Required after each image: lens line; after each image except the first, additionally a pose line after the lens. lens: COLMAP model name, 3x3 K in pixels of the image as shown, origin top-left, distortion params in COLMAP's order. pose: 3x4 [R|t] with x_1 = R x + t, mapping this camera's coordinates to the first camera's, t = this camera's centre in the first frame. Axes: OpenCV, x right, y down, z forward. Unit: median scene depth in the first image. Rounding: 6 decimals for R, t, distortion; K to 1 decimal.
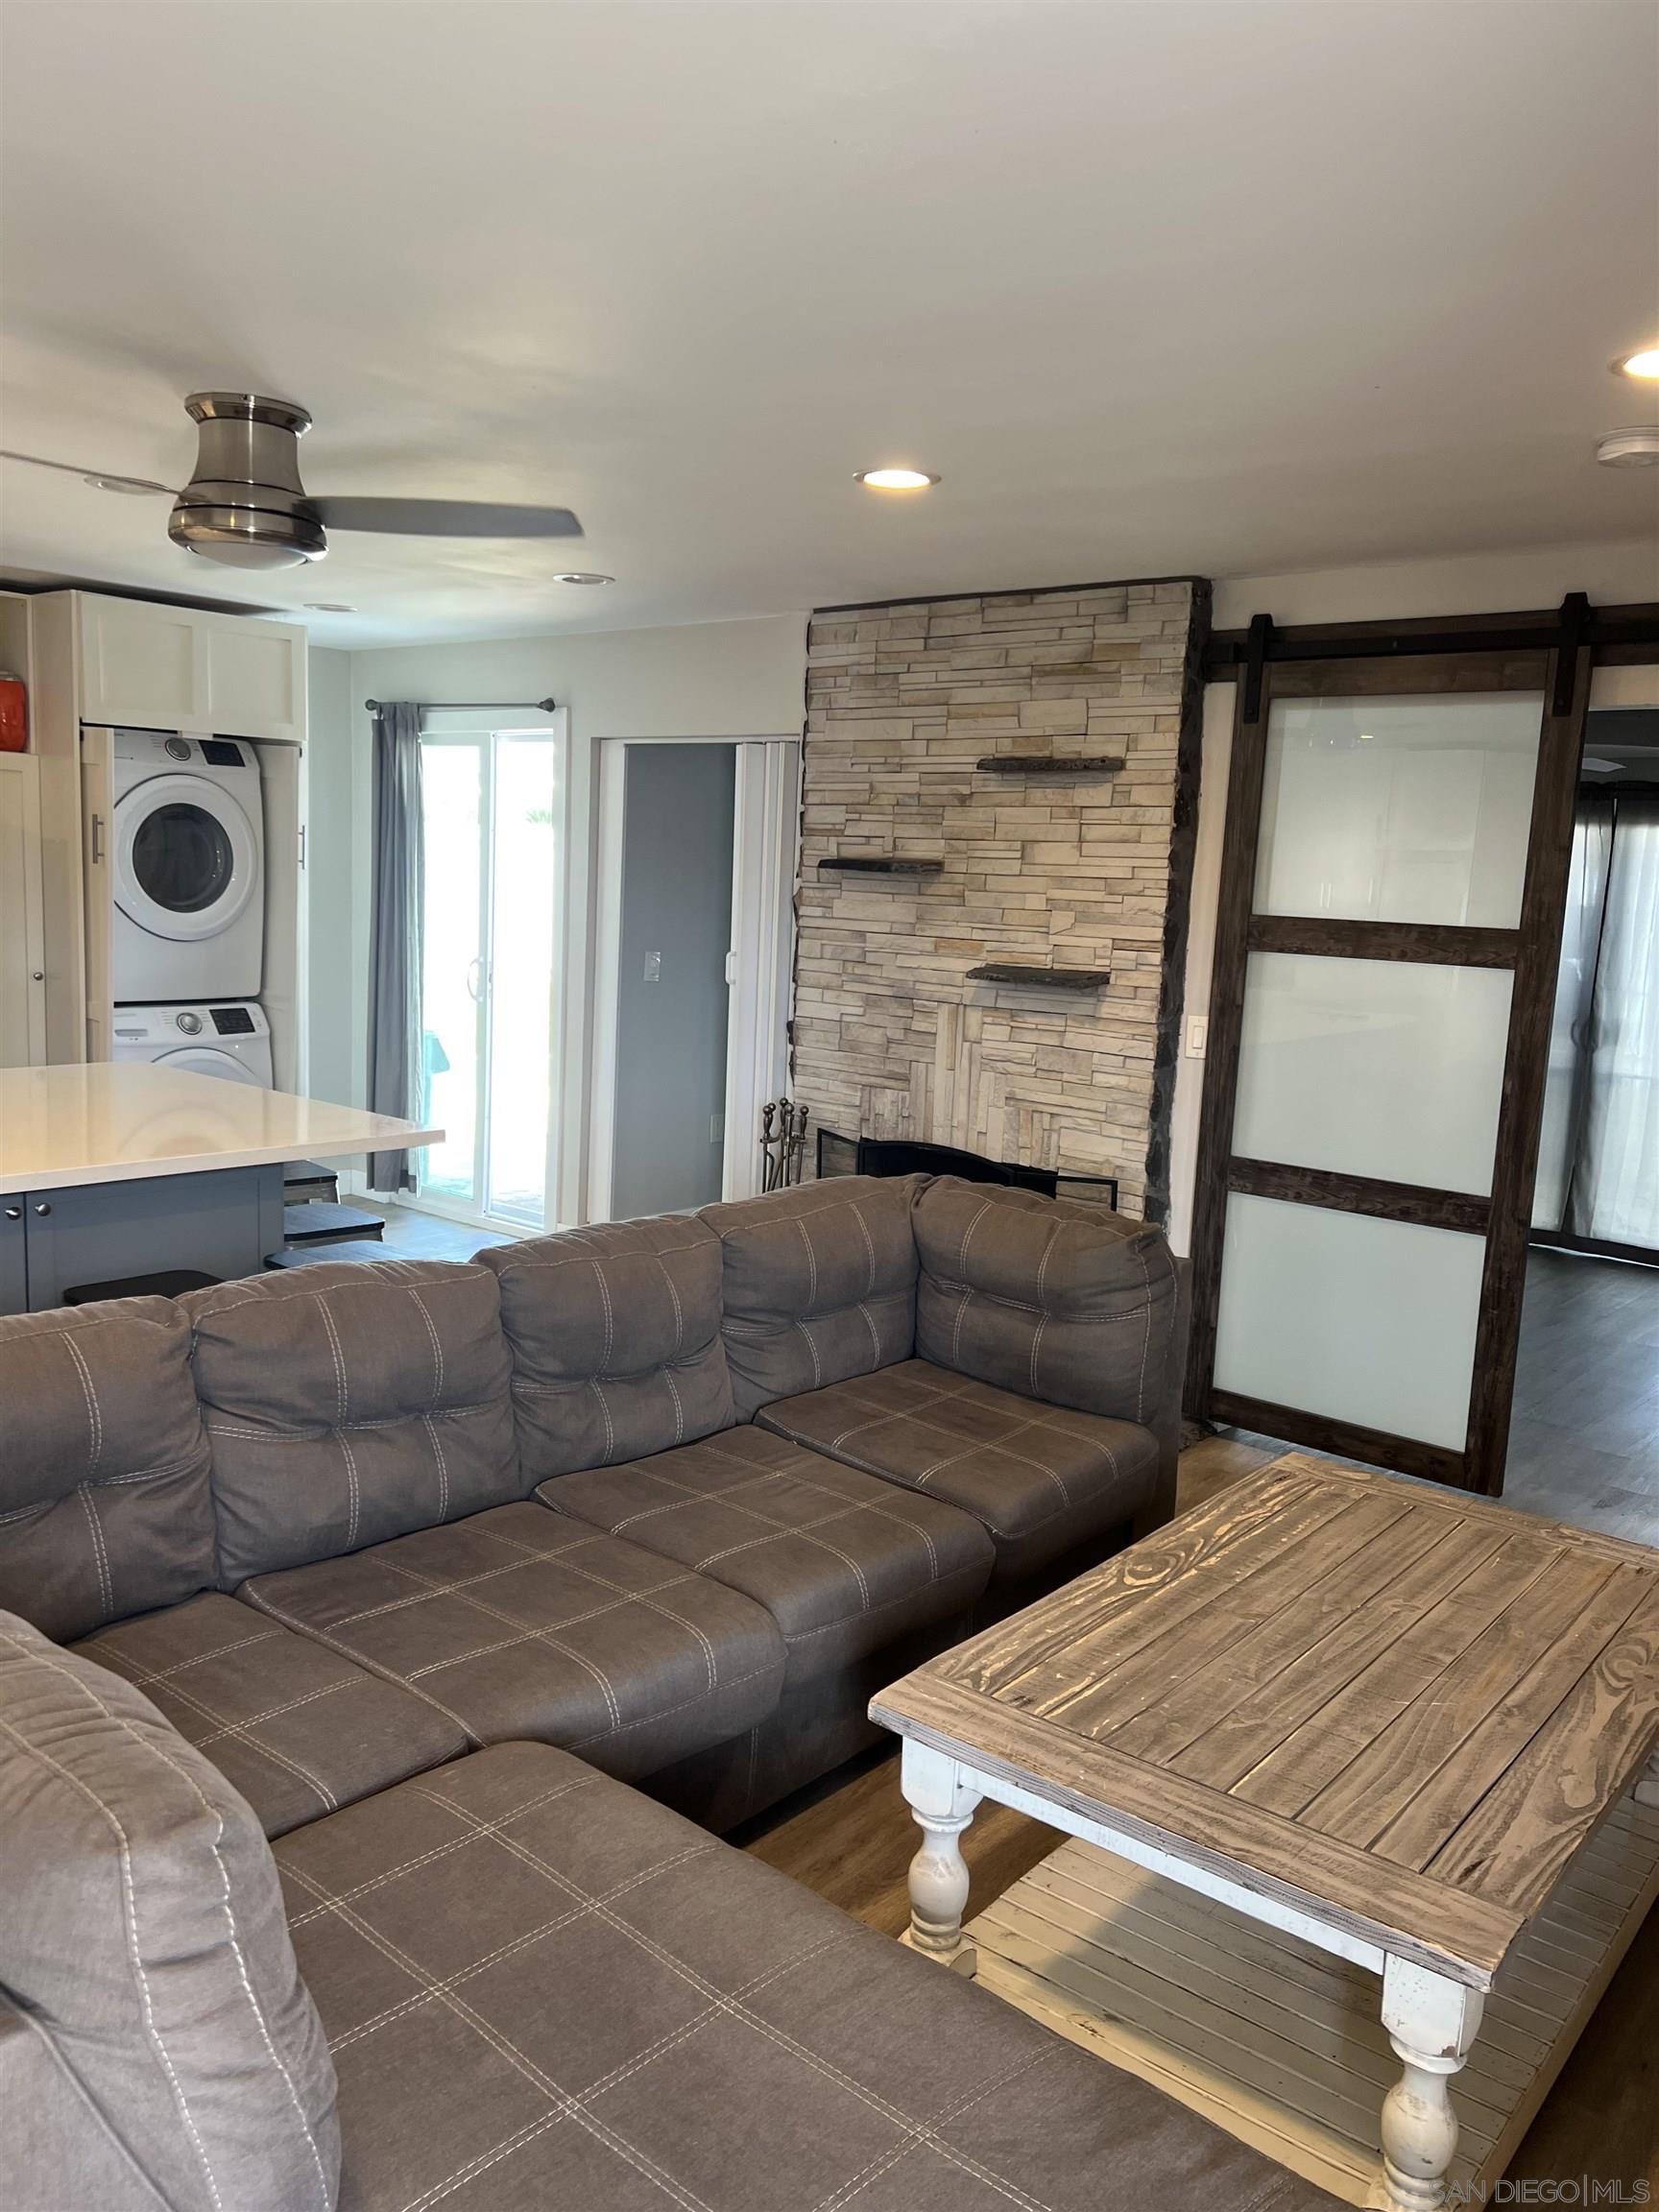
lens RADIAL K [[1656.9, 0, 829.5], [0, 1656.9, 1106.0], [0, 0, 1]] dist [0.001171, 0.002123]
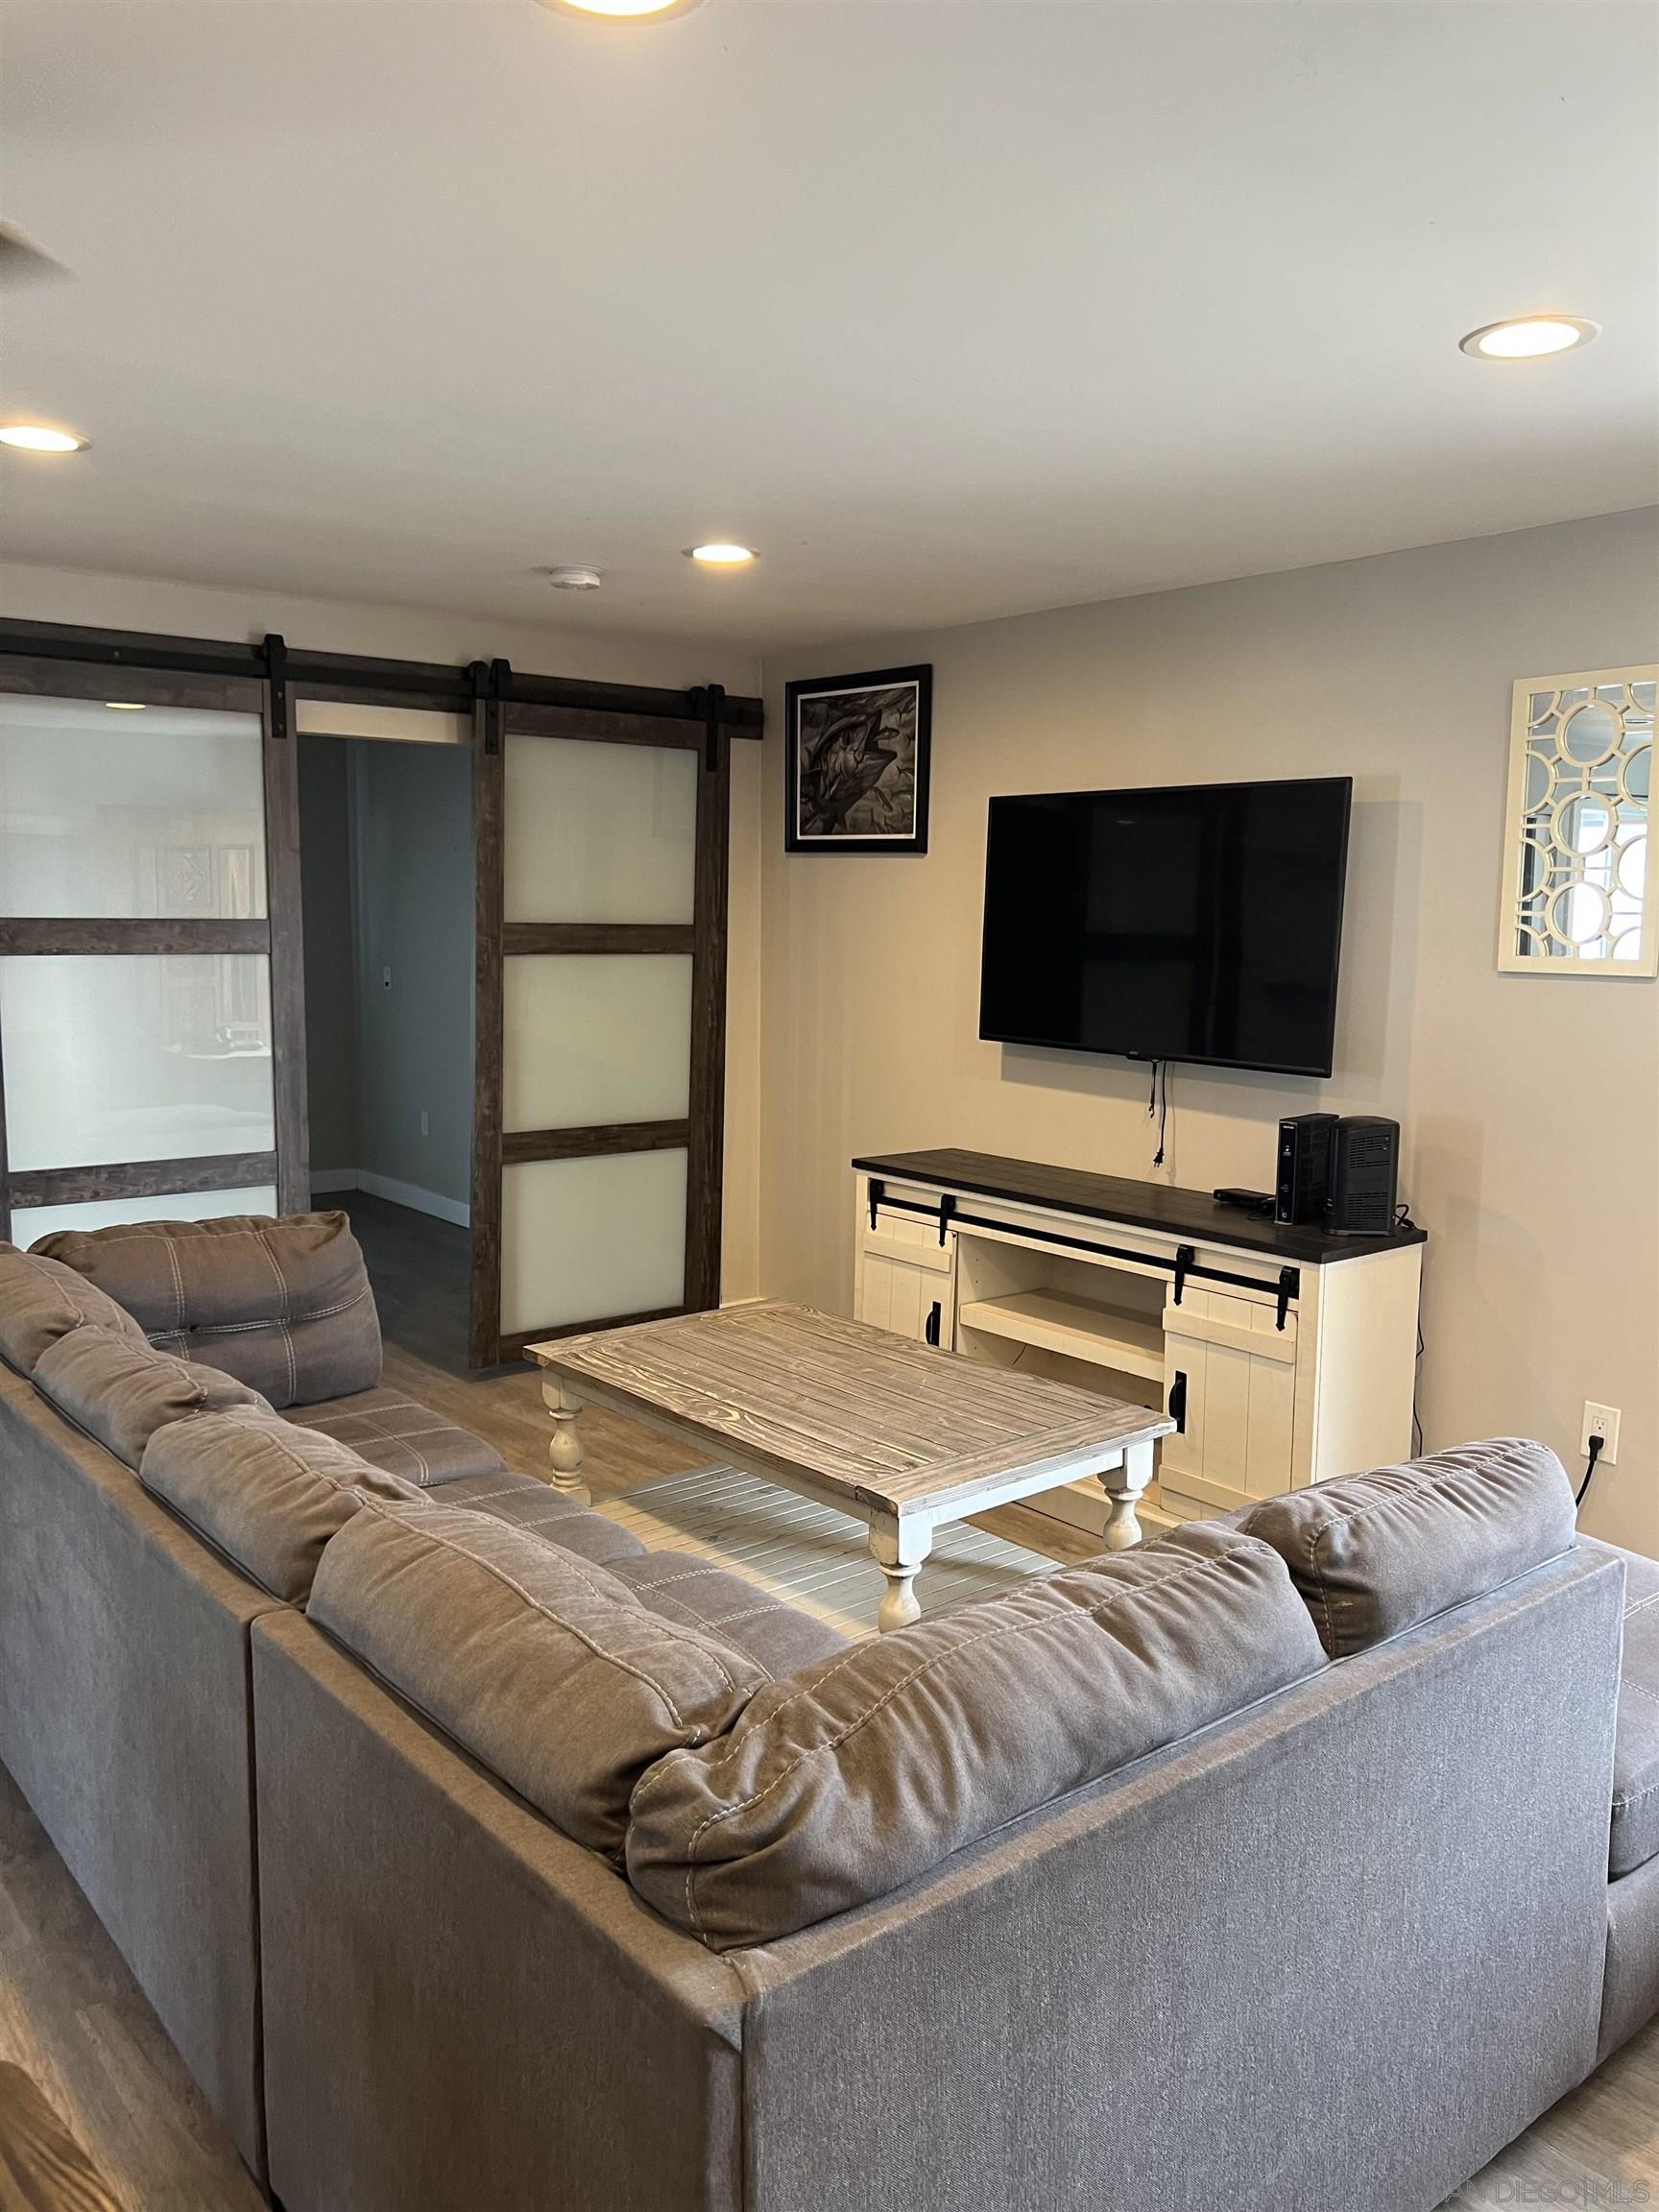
lens RADIAL K [[1656.9, 0, 829.5], [0, 1656.9, 1106.0], [0, 0, 1]] dist [0.001171, 0.002123]
pose [[0.186738, -0.163133, 0.968771, -1.051220], [0.138393, 0.980651, 0.138457, -0.133382], [-0.972613, 0.108216, 0.205701, 0.619836]]
